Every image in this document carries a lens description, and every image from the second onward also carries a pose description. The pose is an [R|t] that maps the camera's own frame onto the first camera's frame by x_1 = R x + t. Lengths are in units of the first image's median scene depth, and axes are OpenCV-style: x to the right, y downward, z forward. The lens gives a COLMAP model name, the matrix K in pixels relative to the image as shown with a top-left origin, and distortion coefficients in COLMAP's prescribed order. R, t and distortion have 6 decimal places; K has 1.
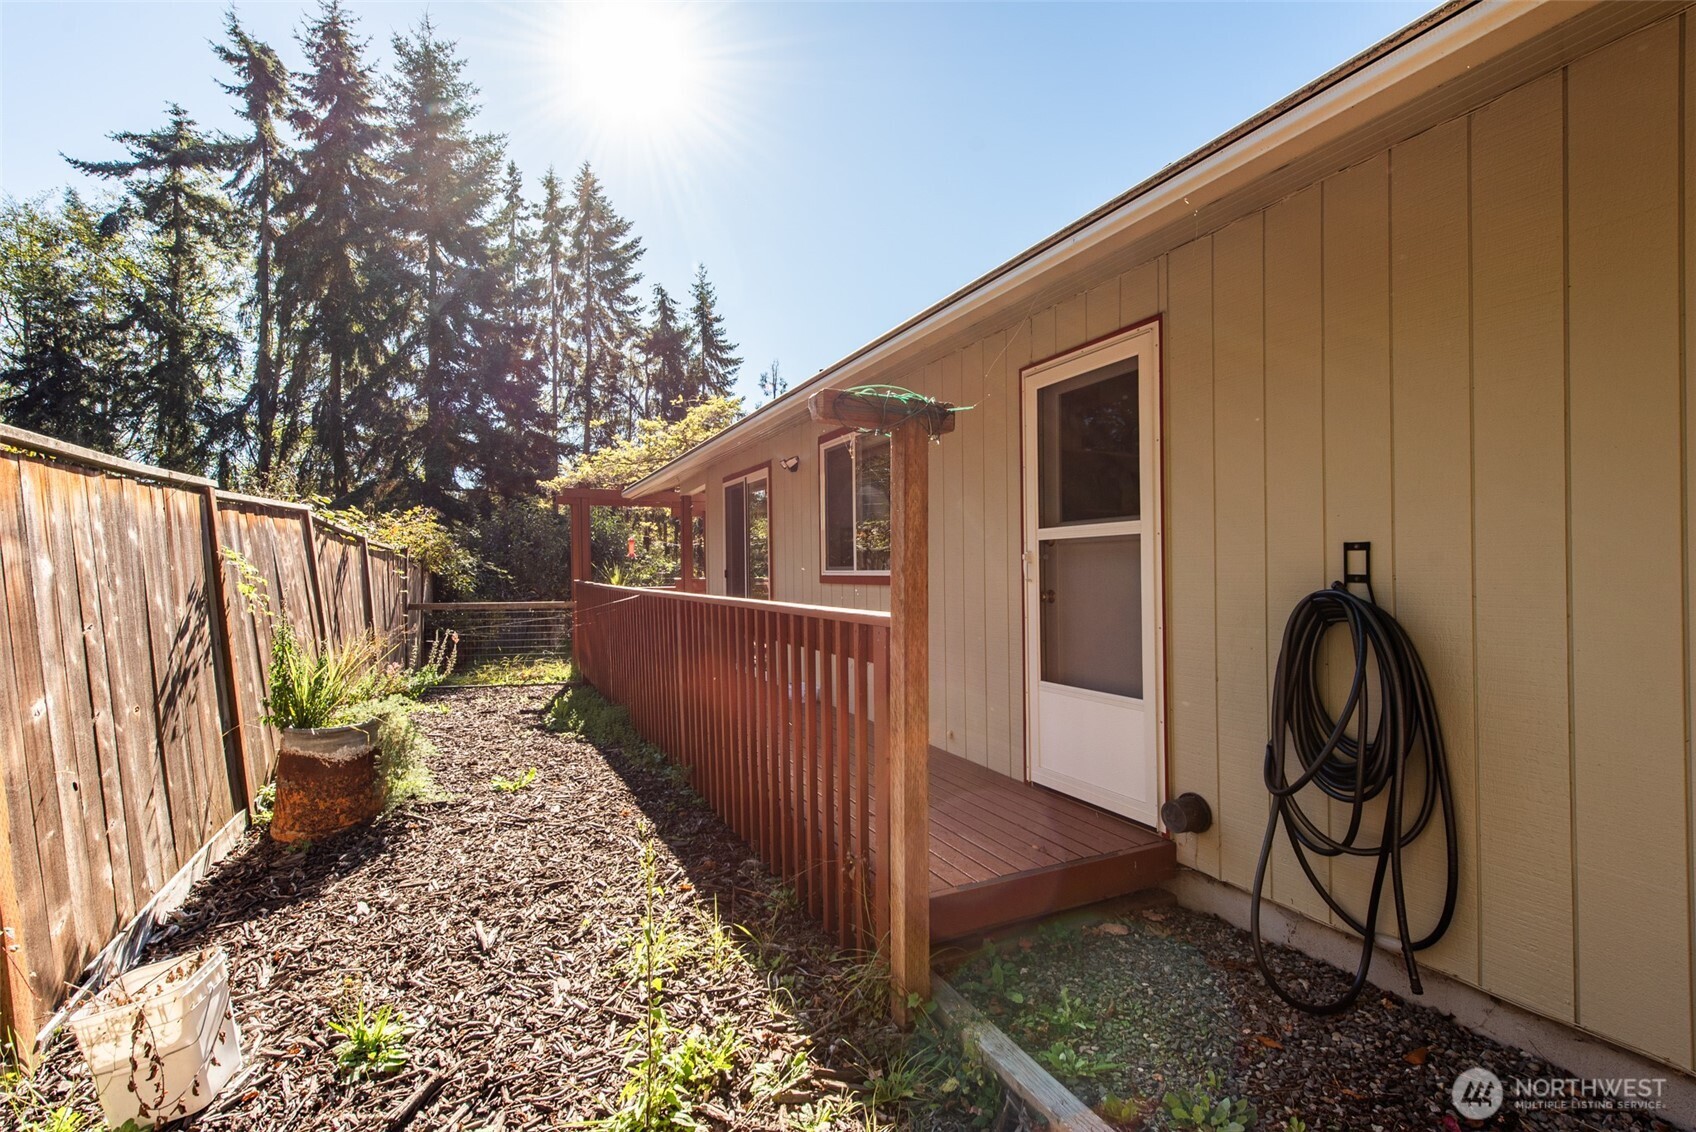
lens RADIAL K [[761.2, 0, 853.1], [0, 761.2, 571.1], [0, 0, 1]] dist [0.004377, -0.000584]
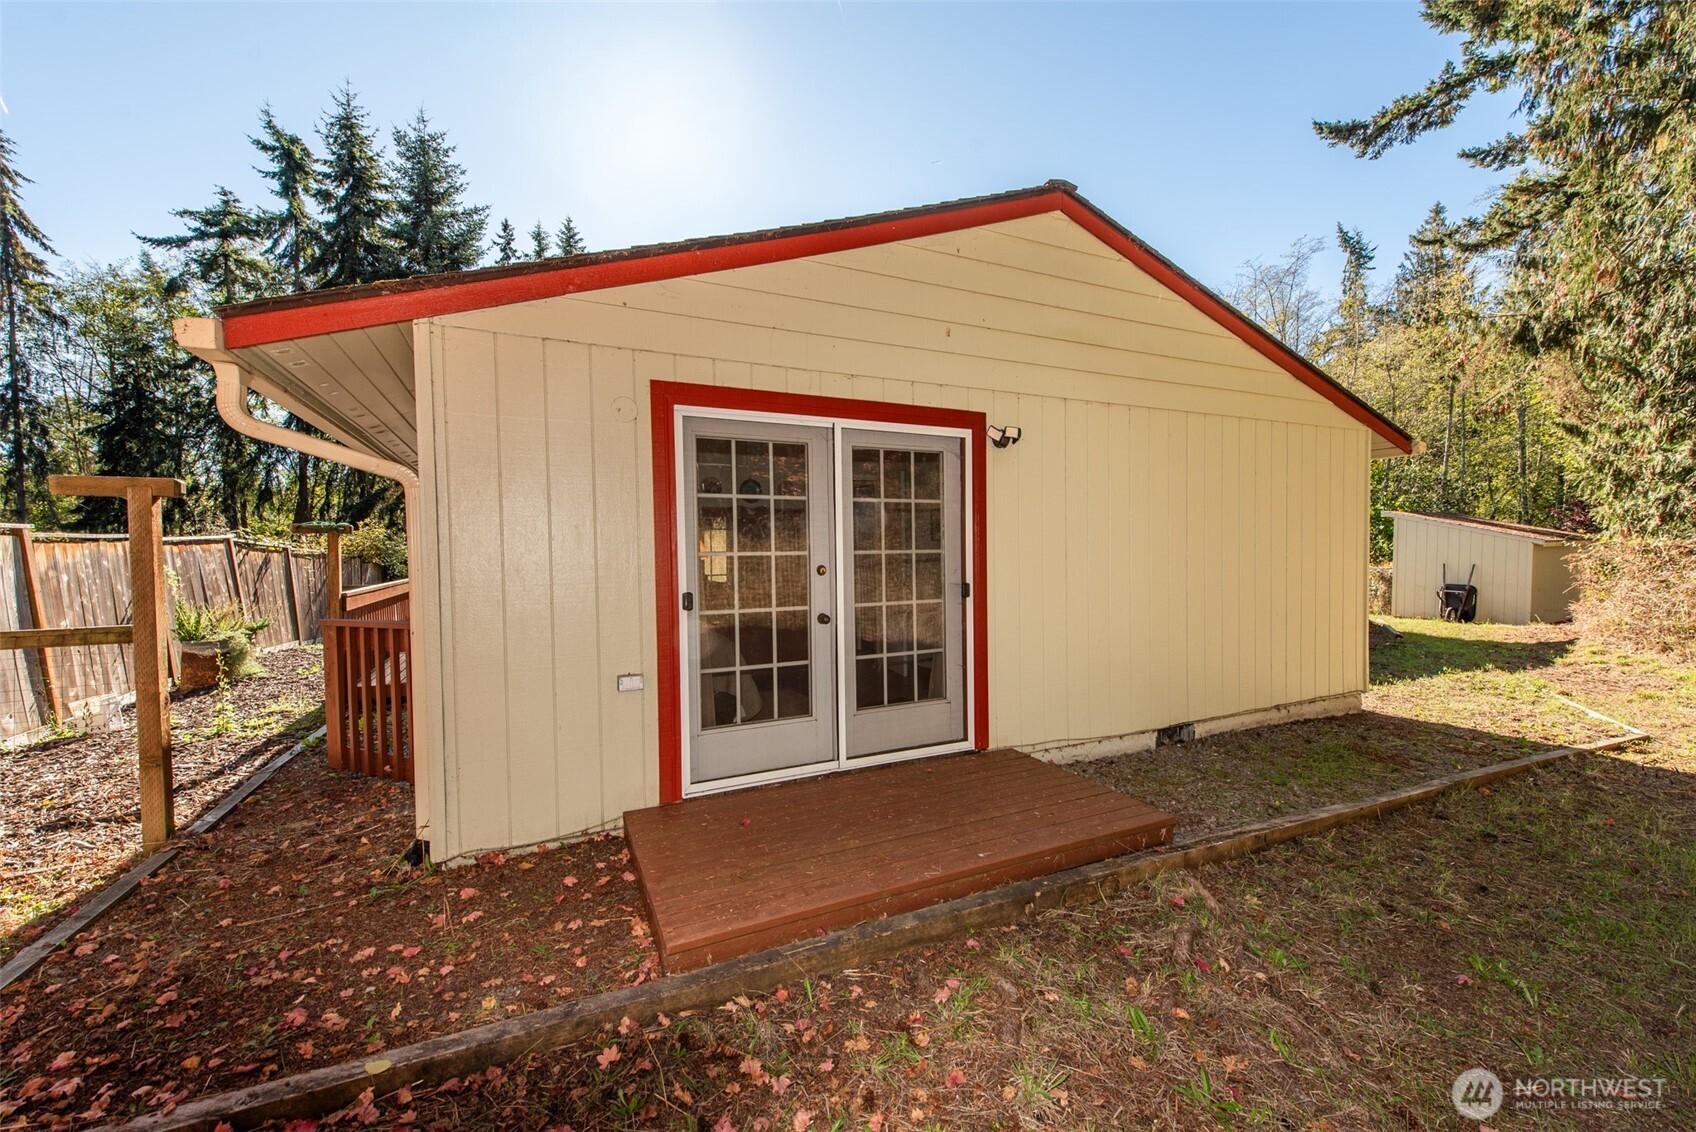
lens RADIAL K [[662.7, 0, 848.0], [0, 662.7, 566.0], [0, 0, 1]] dist [0.013970, -0.005675]
pose [[0.999941, -0.010123, -0.003843, 0.135694], [0.010218, 0.999621, 0.025573, -0.005841], [0.003582, -0.025611, 0.999666, -0.107757]]
